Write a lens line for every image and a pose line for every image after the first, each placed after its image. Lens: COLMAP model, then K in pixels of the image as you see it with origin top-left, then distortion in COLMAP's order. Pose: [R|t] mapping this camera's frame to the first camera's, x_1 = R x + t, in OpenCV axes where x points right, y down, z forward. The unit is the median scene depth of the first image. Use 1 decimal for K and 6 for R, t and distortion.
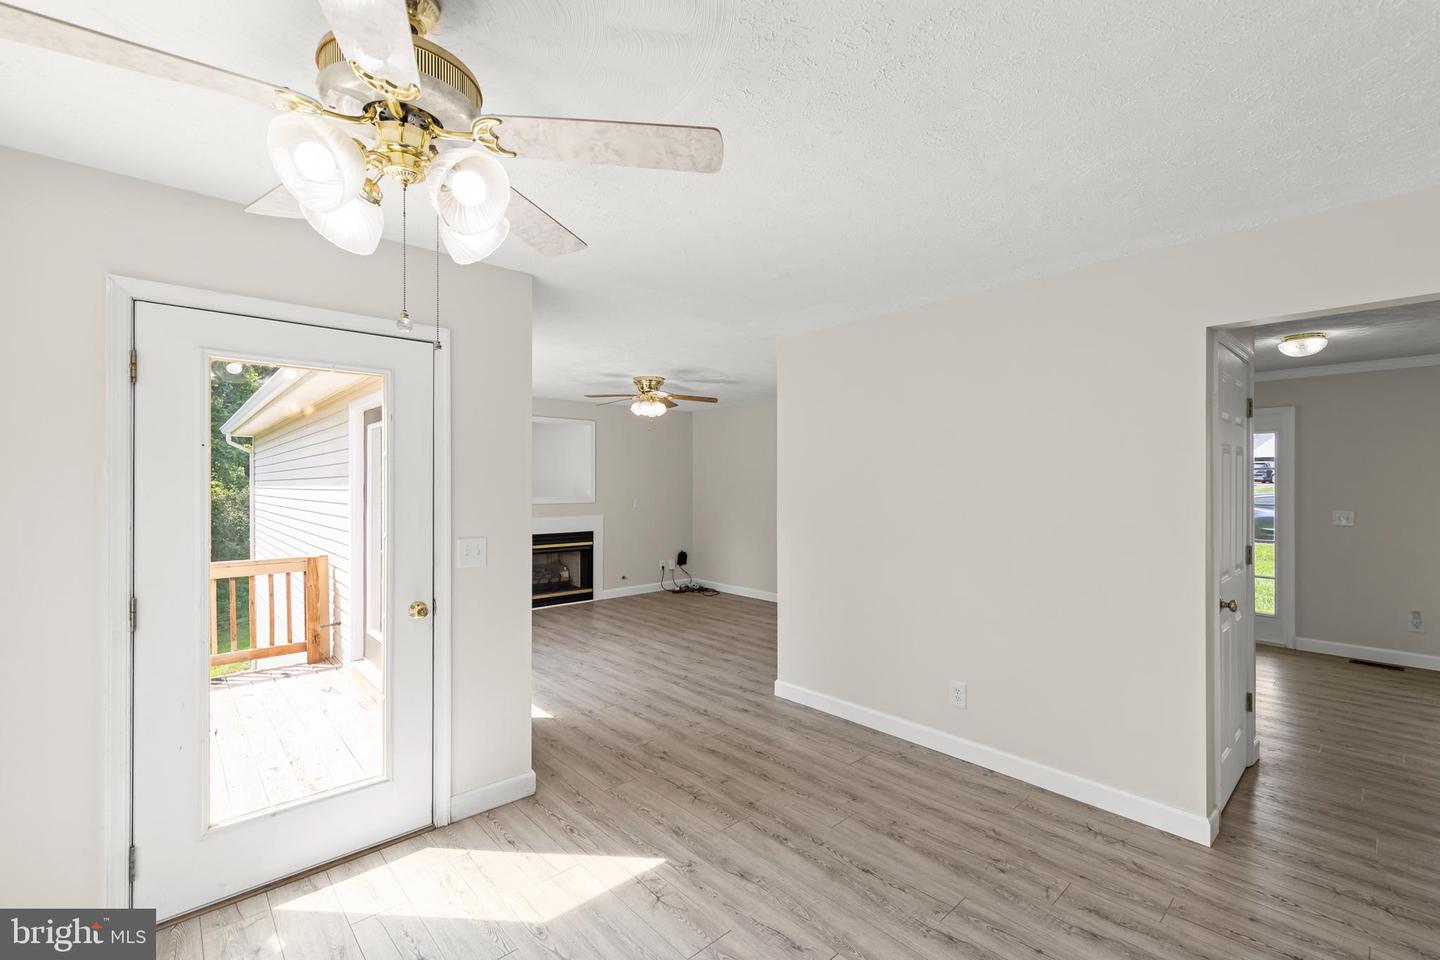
lens RADIAL K [[615.9, 0, 714.8], [0, 615.9, 479.0], [0, 0, 1]] dist [0.000859, 0.000288]
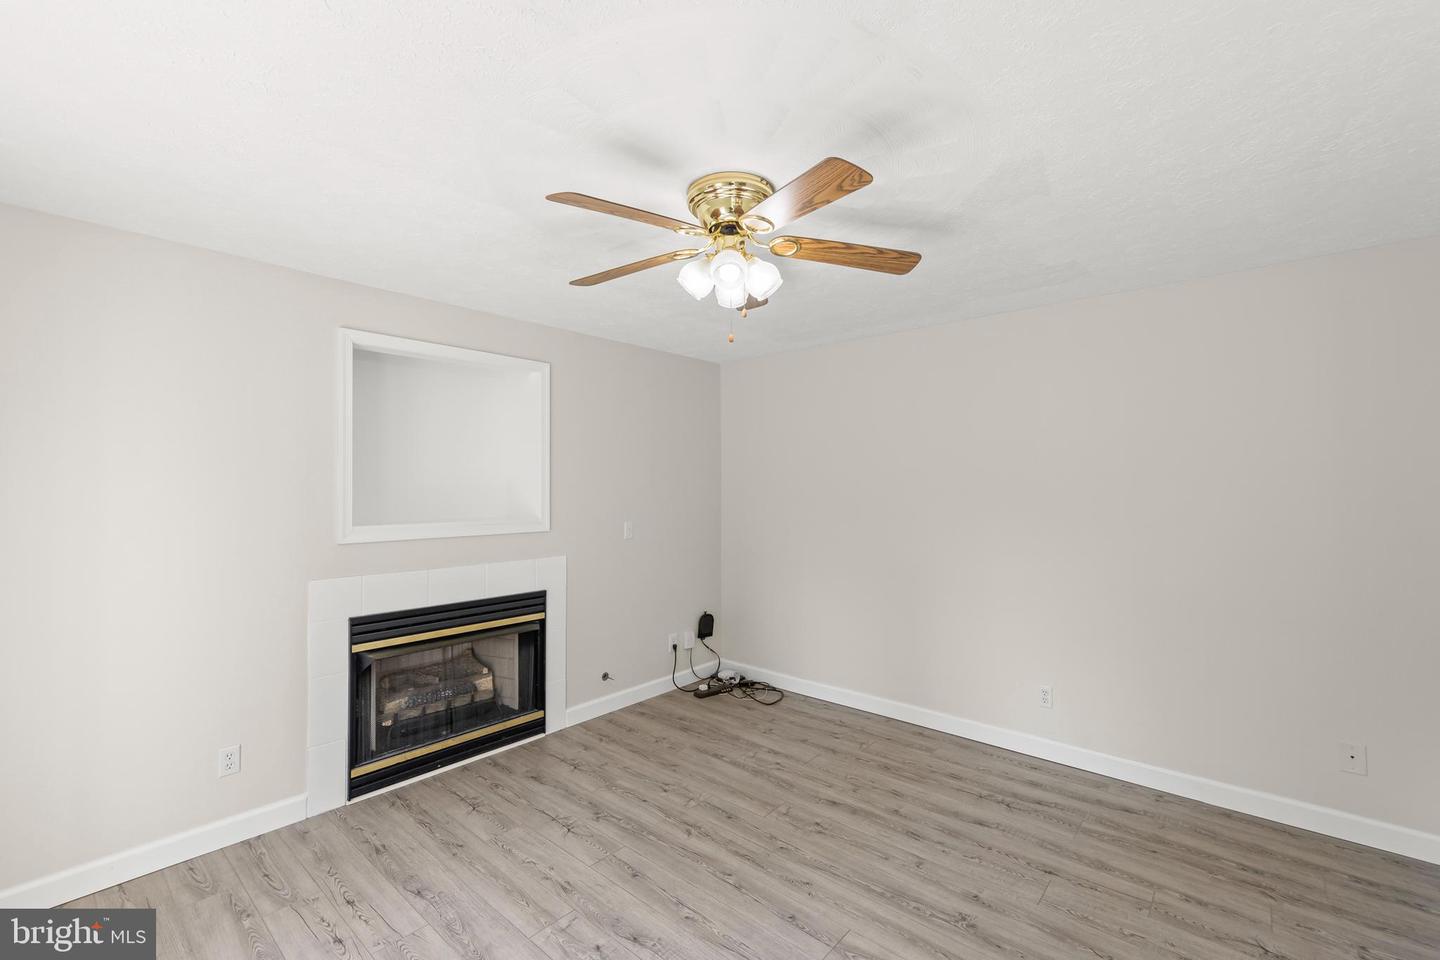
lens RADIAL K [[615.9, 0, 727.3], [0, 615.9, 487.5], [0, 0, 1]] dist [0.000859, 0.000288]
pose [[0.992196, 0.000528, 0.124684, -0.116290], [-0.000721, 0.999999, 0.001499, 0.002920], [-0.124683, -0.001577, 0.992195, 0.501419]]
